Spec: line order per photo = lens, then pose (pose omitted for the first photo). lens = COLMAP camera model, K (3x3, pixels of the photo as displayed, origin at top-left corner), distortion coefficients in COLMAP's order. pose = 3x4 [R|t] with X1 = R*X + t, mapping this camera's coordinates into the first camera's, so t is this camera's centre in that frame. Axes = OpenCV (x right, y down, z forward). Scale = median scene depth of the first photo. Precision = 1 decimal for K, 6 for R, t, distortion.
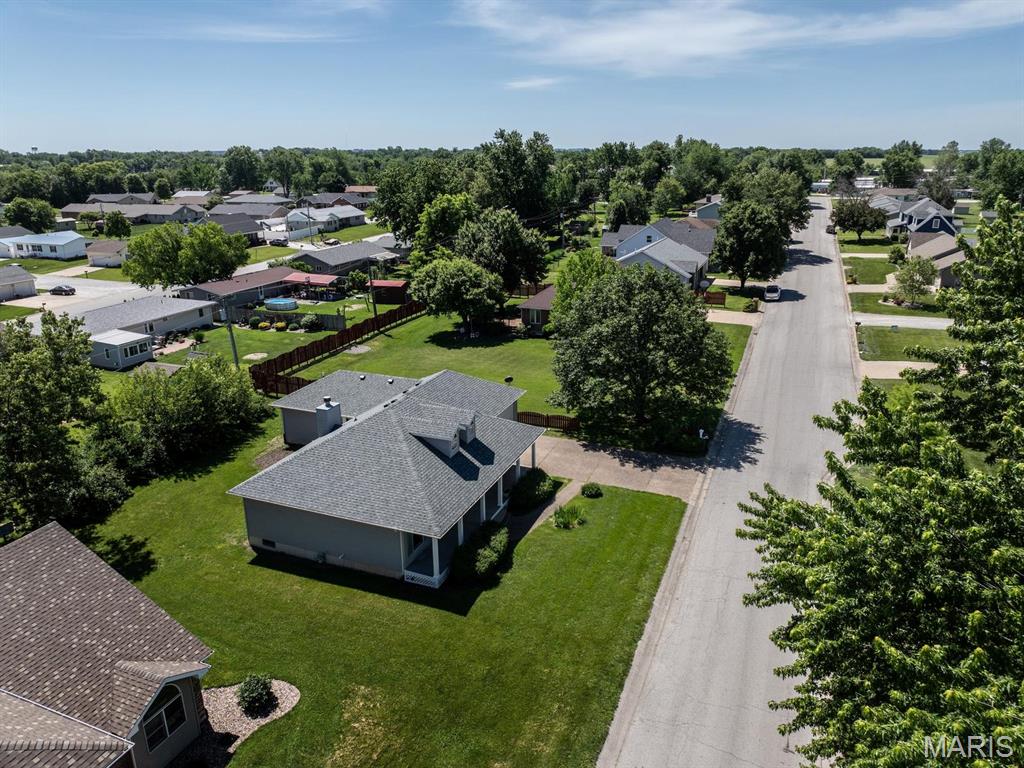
lens RADIAL K [[720.3, 0, 515.2], [0, 720.3, 380.8], [0, 0, 1]] dist [-0.036496, -0.005594]
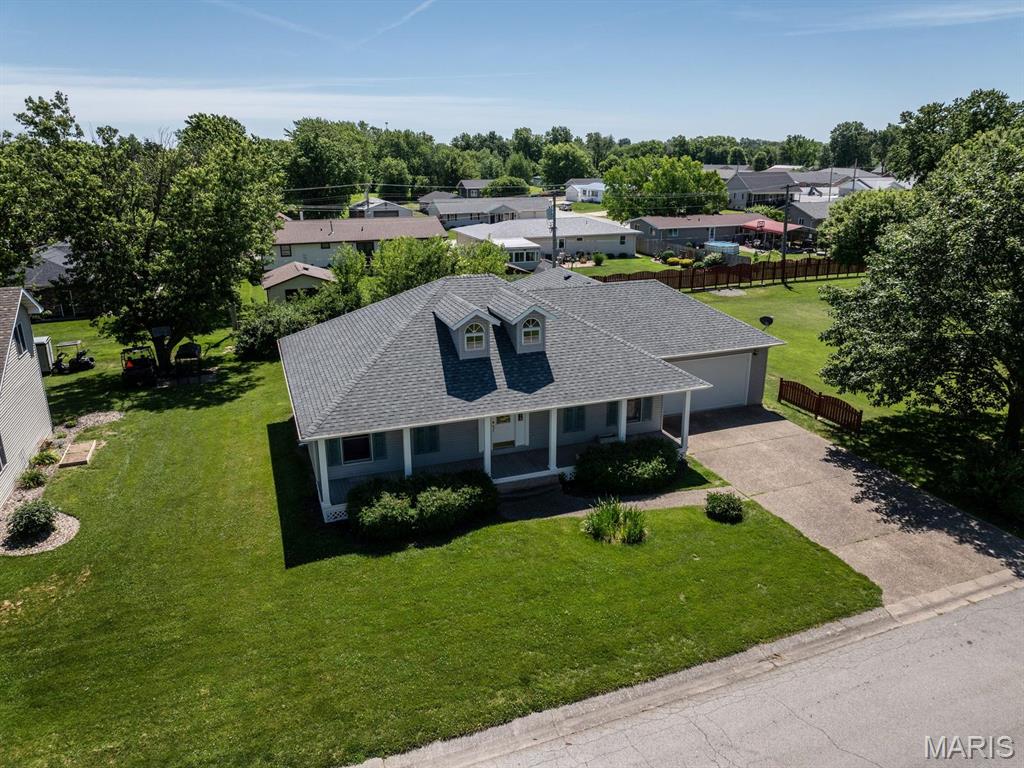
lens RADIAL K [[720.3, 0, 516.2], [0, 720.3, 383.1], [0, 0, 1]] dist [-0.036496, -0.005594]
pose [[0.673039, 0.232156, -0.702226, 0.285742], [-0.227126, 0.968458, 0.102486, 0.035913], [0.703869, 0.090516, 0.704539, 0.412388]]
